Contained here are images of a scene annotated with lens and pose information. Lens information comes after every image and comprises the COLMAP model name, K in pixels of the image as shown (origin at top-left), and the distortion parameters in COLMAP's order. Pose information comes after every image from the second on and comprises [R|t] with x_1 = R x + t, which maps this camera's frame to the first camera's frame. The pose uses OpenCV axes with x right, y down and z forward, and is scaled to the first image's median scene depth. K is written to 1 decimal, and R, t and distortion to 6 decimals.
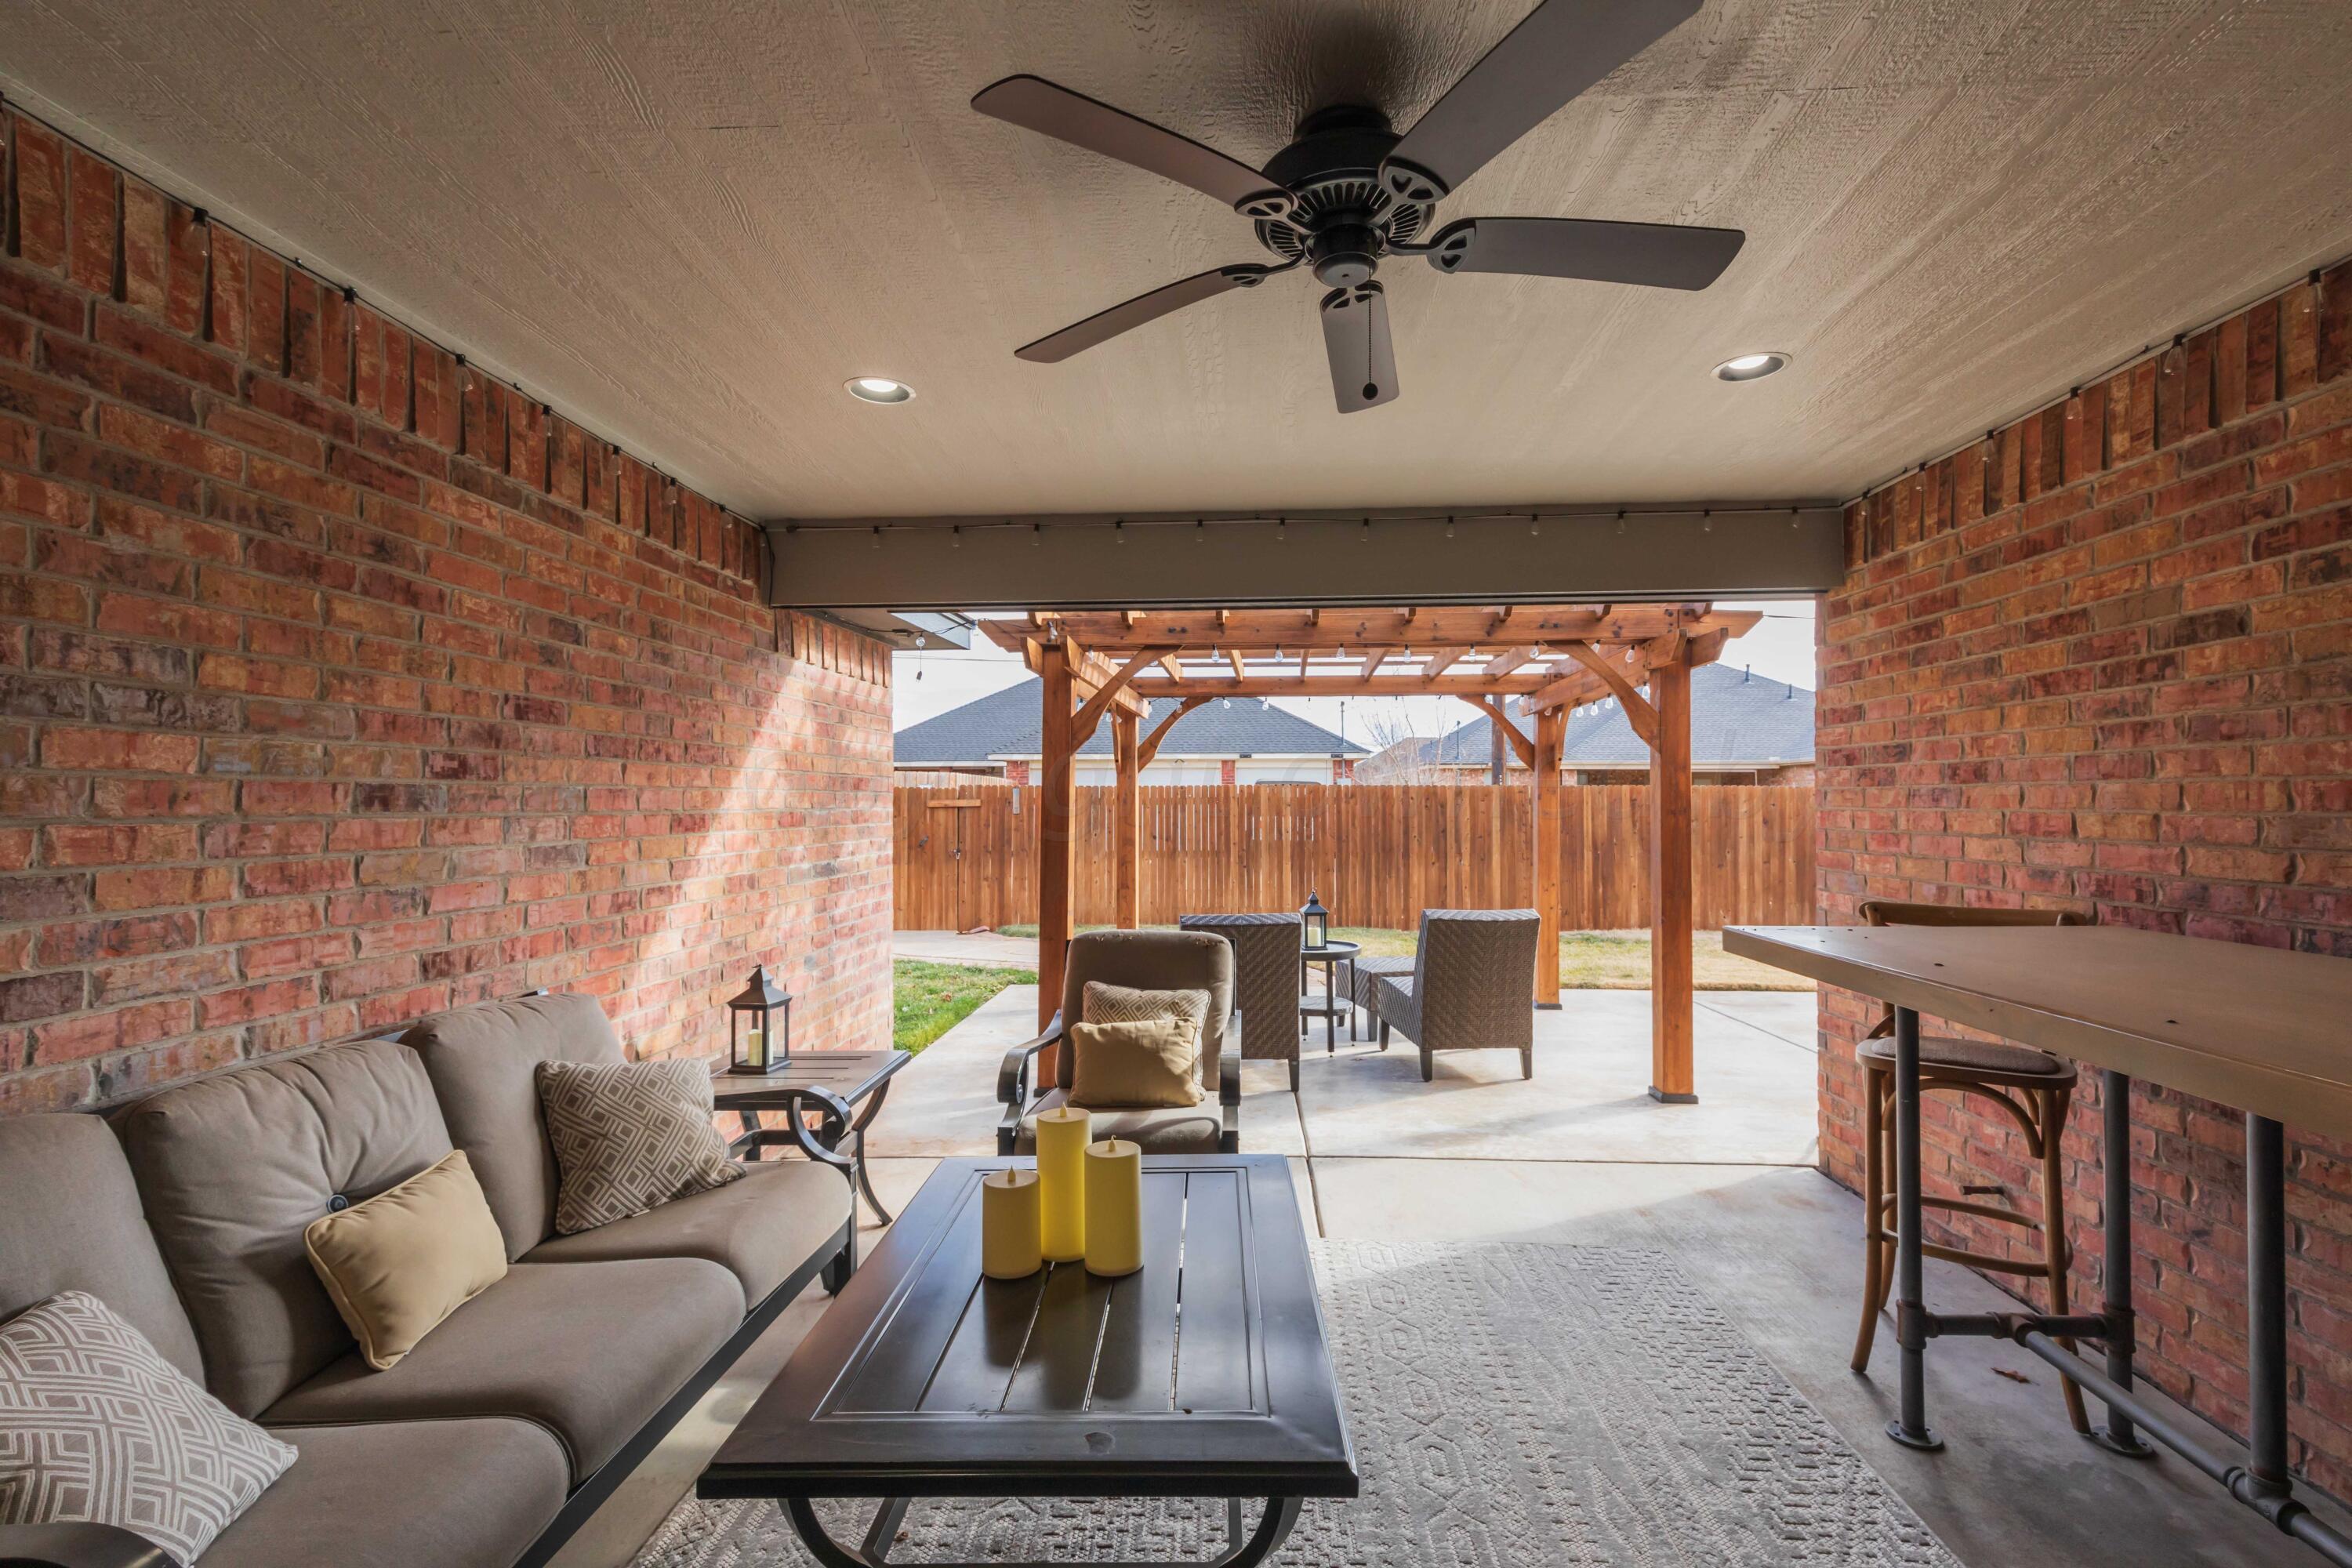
lens RADIAL K [[1067.0, 0, 1204.1], [0, 1067.0, 792.9], [0, 0, 1]] dist [0.006561, -0.001523]
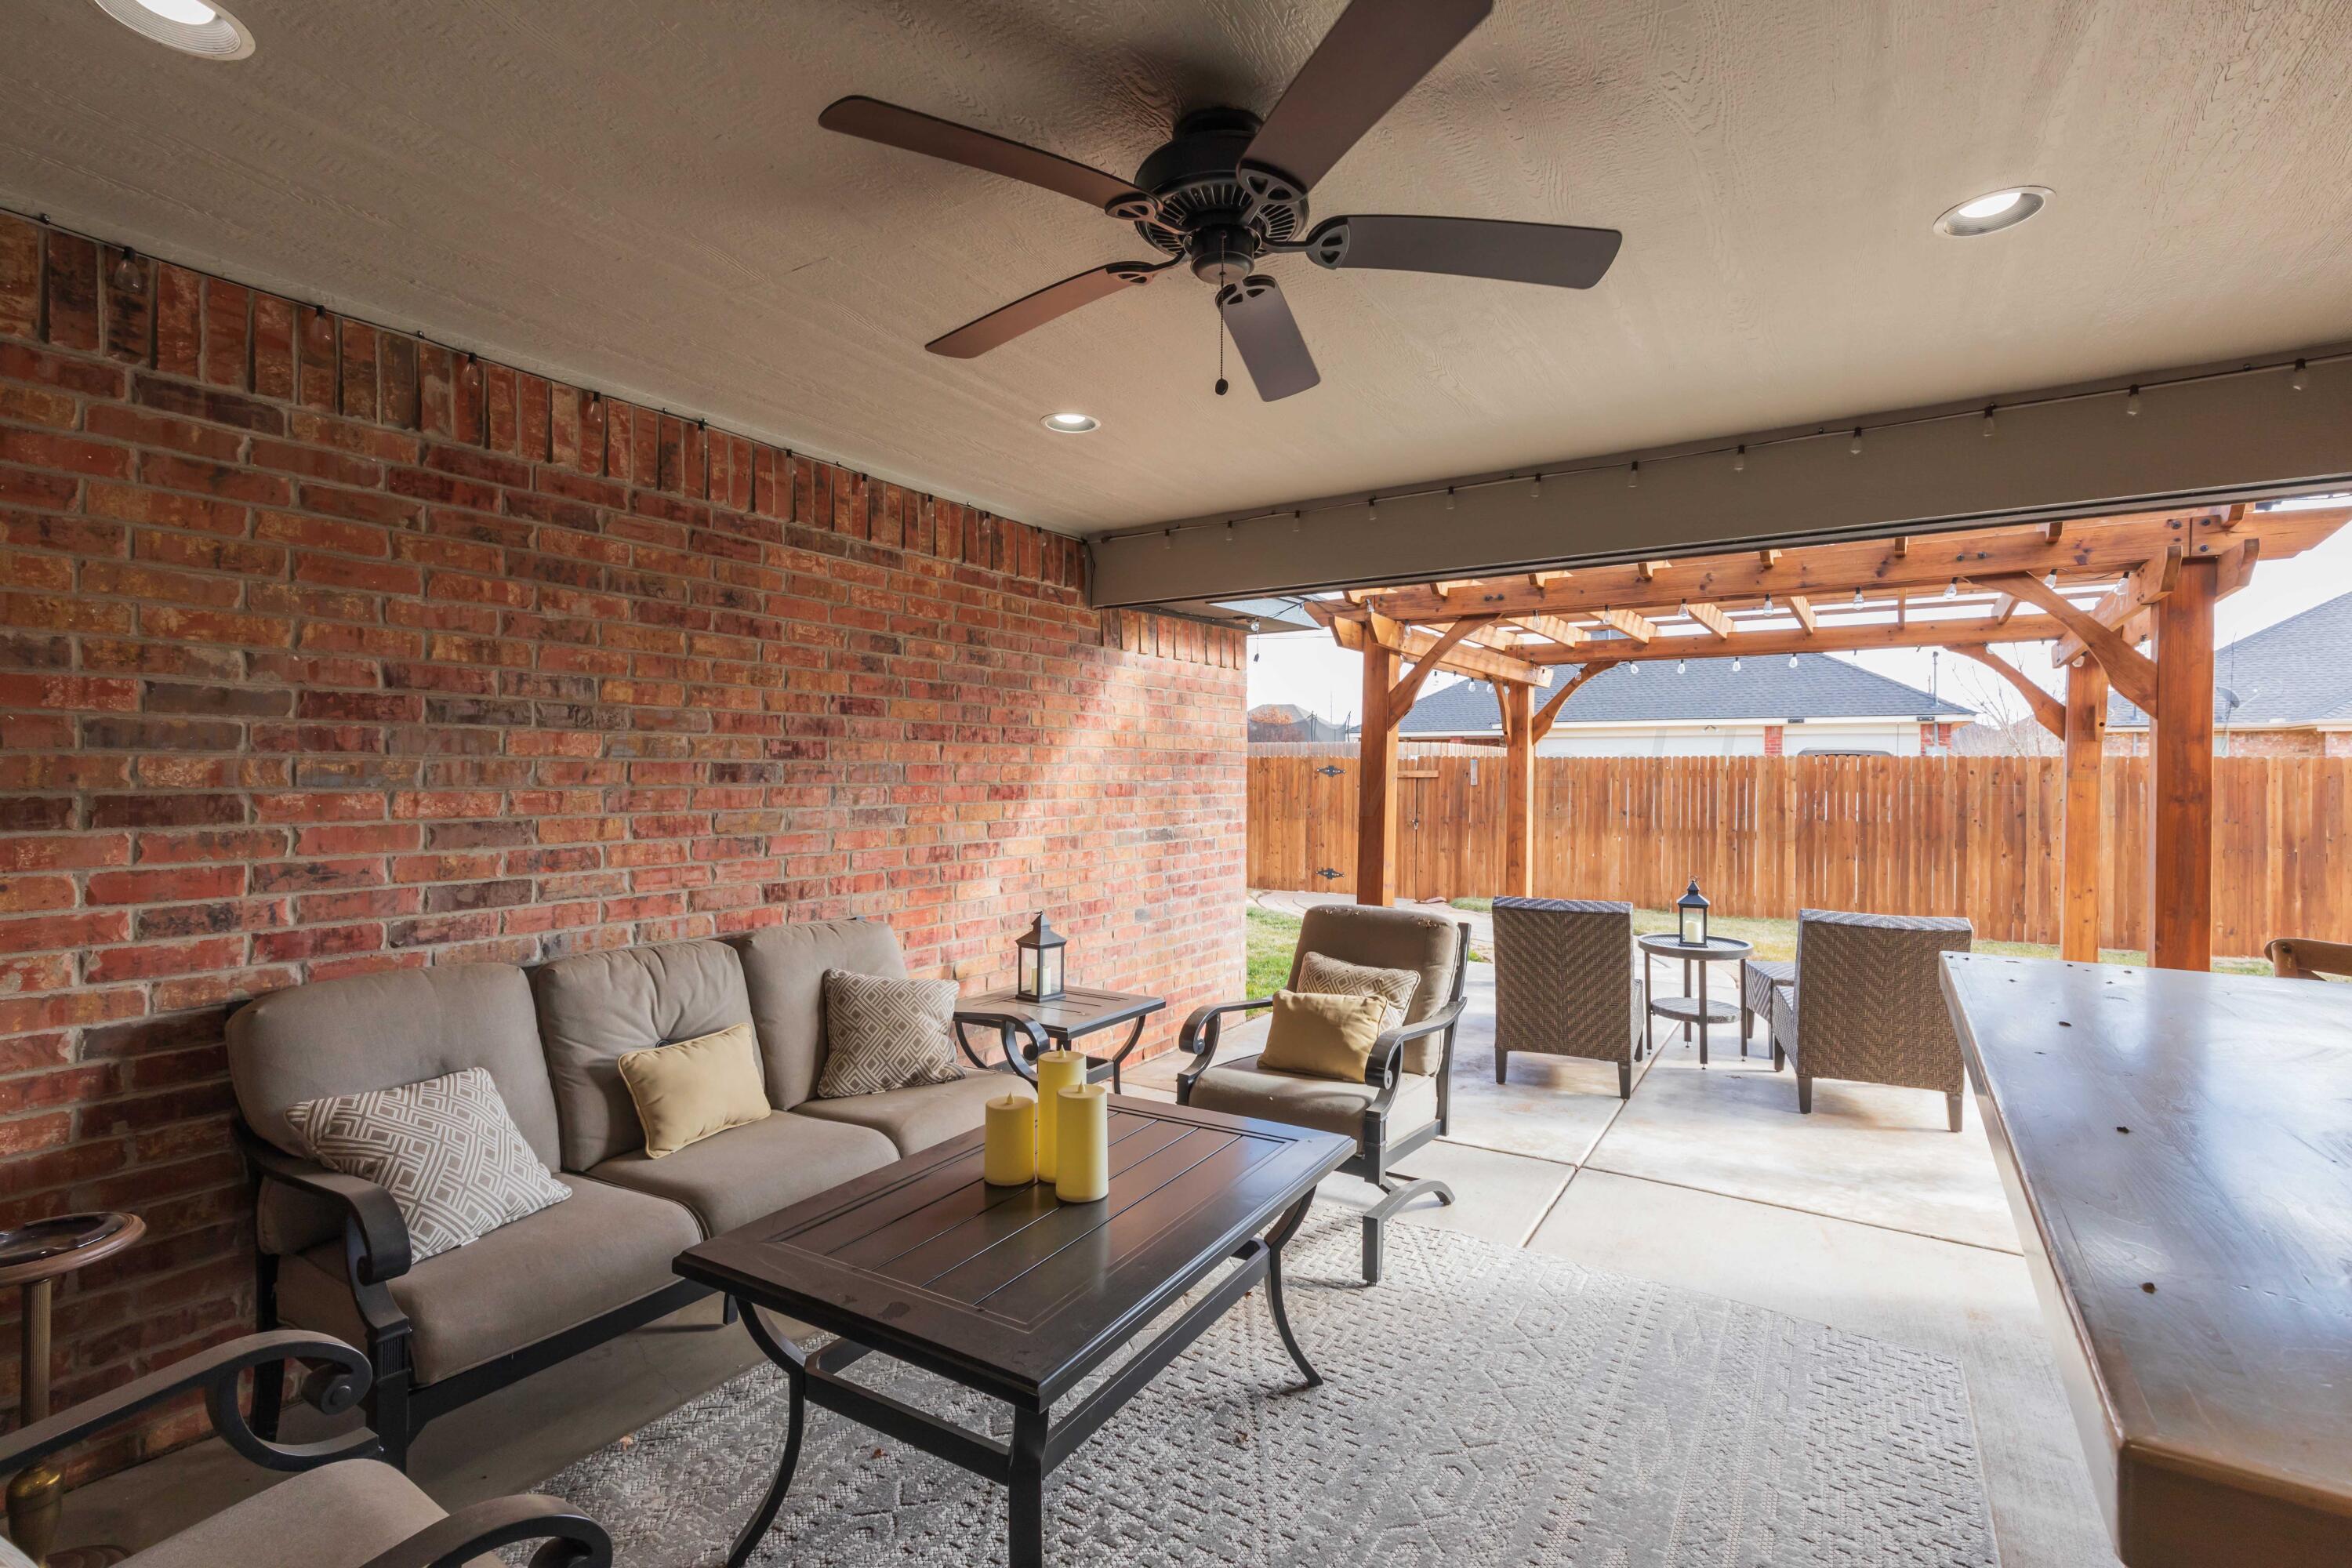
lens RADIAL K [[1067.0, 0, 1180.3], [0, 1067.0, 779.3], [0, 0, 1]] dist [0.006561, -0.001523]
pose [[0.865284, 0.011314, -0.501155, 0.364045], [-0.002885, 0.999841, 0.017592, -0.010462], [0.501274, -0.013776, 0.865179, 0.051929]]
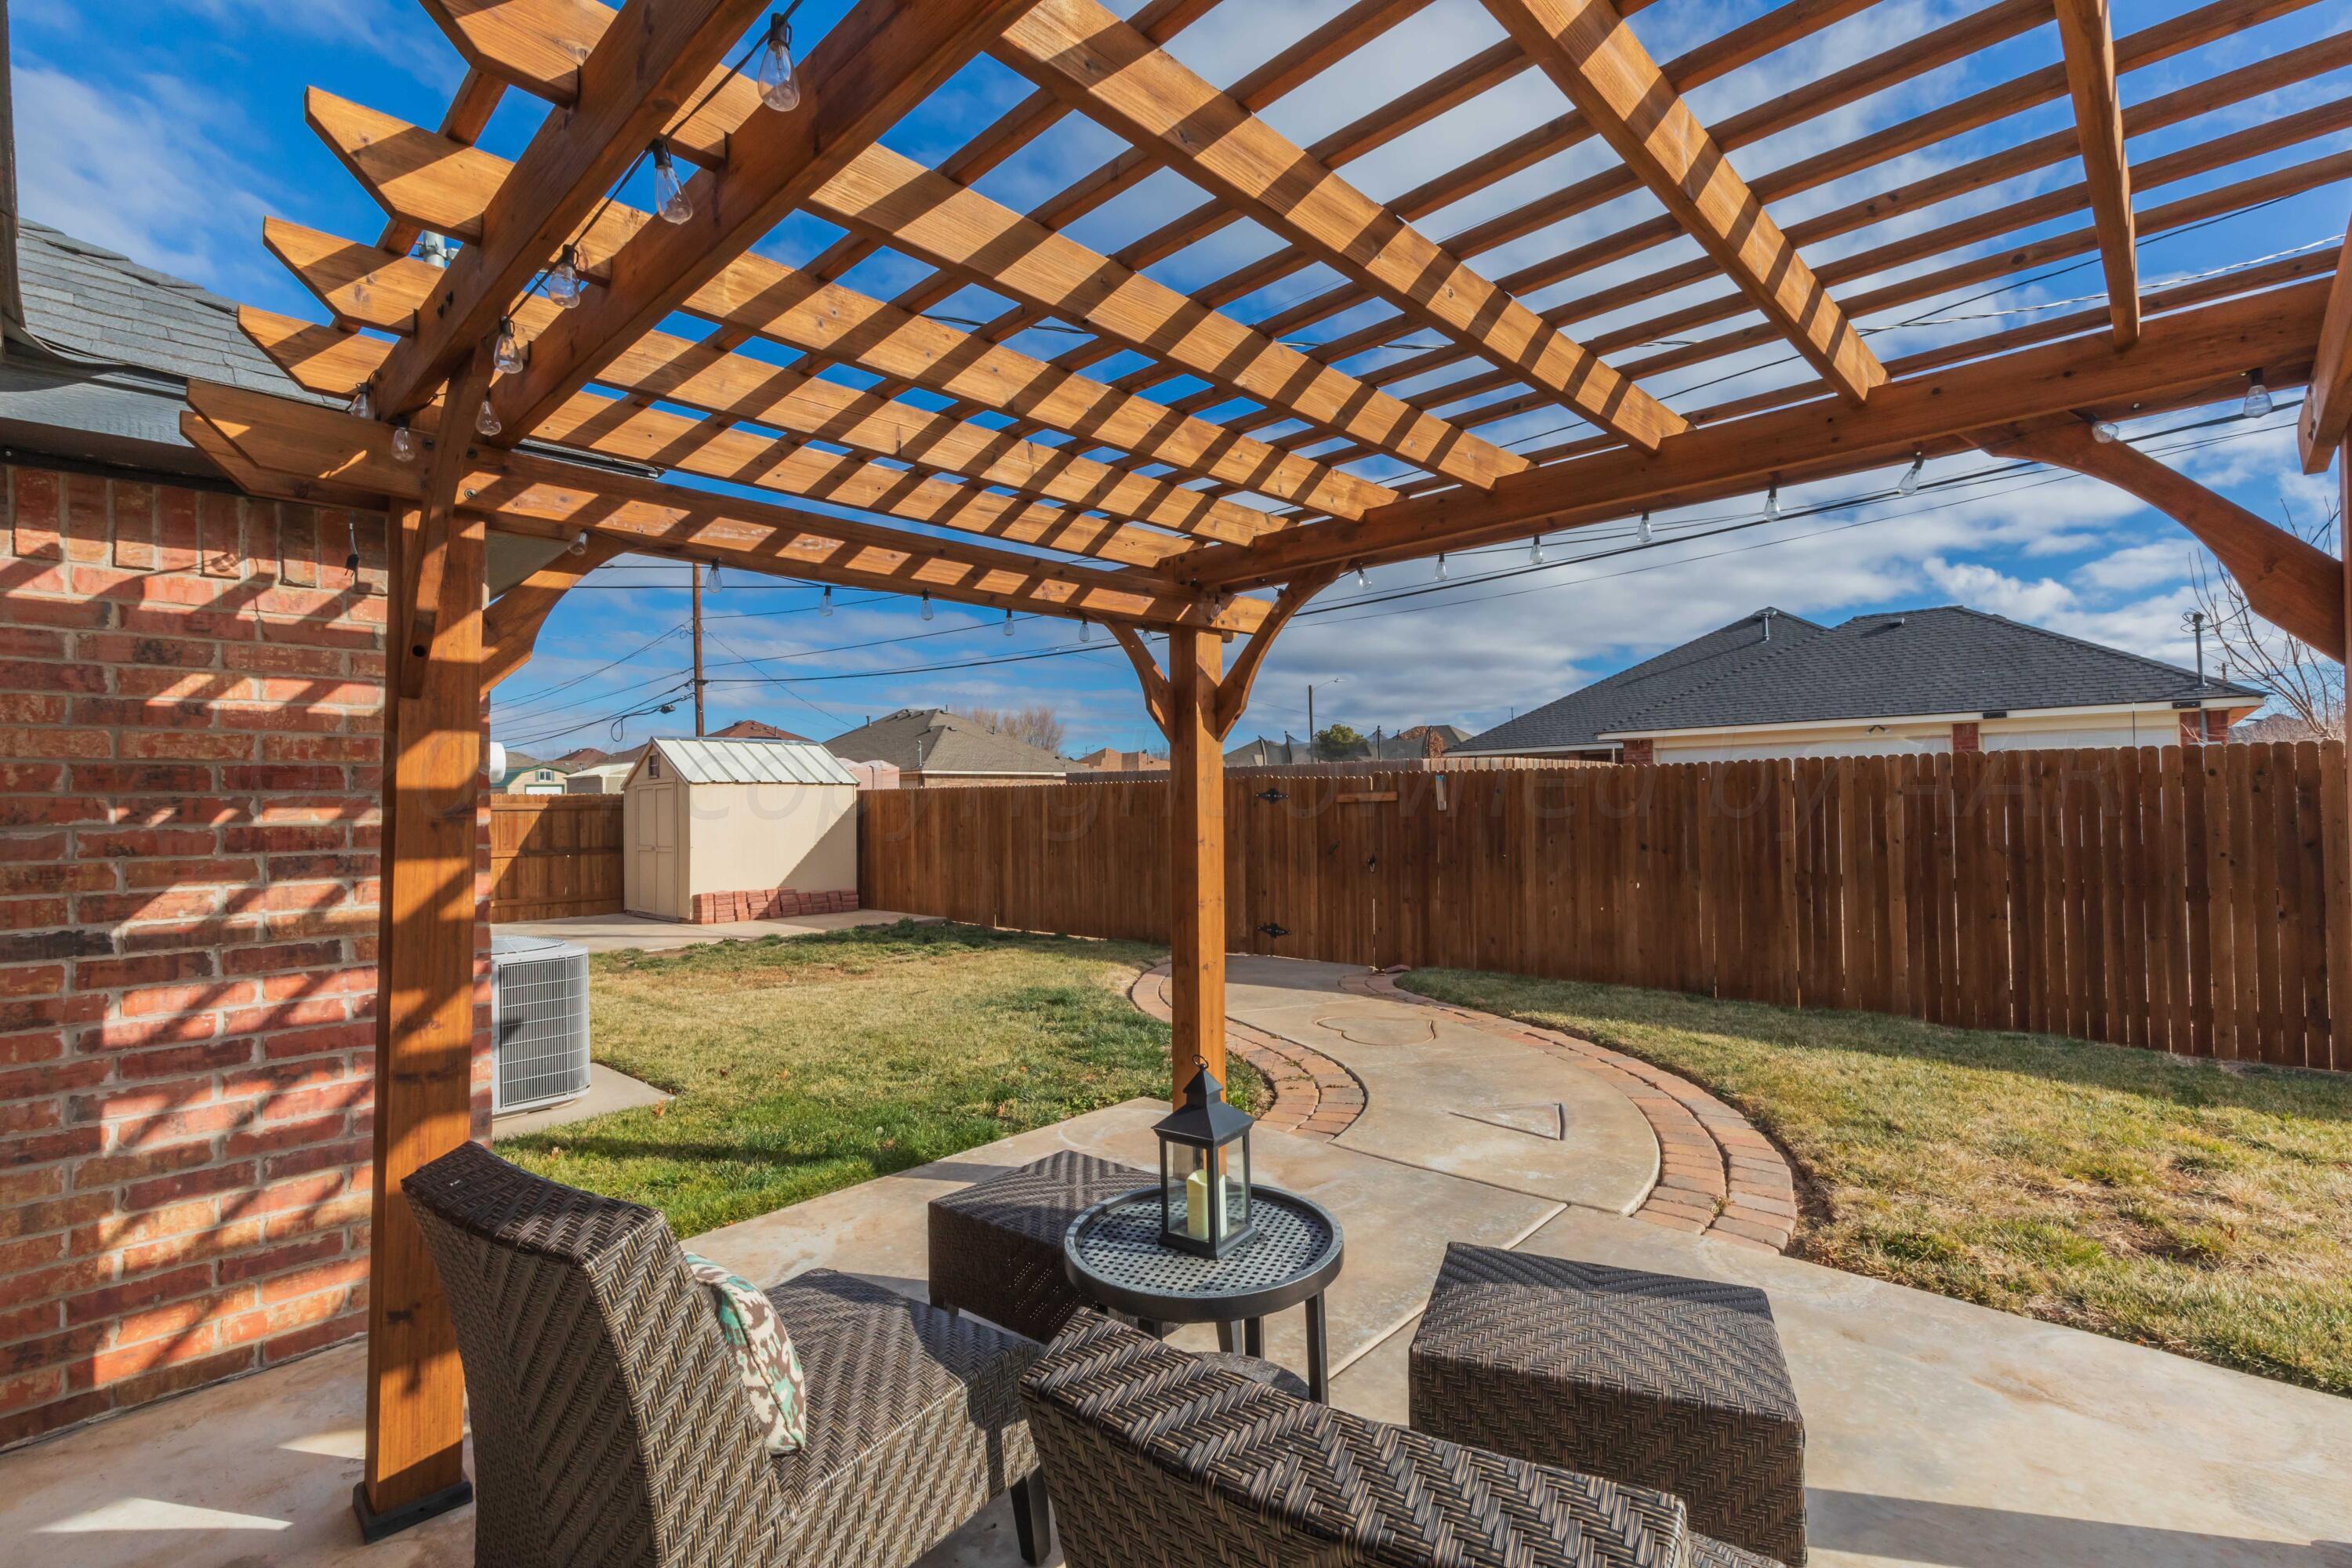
lens RADIAL K [[1067.0, 0, 1177.2], [0, 1067.0, 781.2], [0, 0, 1]] dist [0.006561, -0.001523]
pose [[0.768520, -0.022590, -0.639427, 0.634031], [0.021153, 0.999727, -0.009895, 0.014734], [0.639476, -0.005921, 0.768788, 1.500236]]
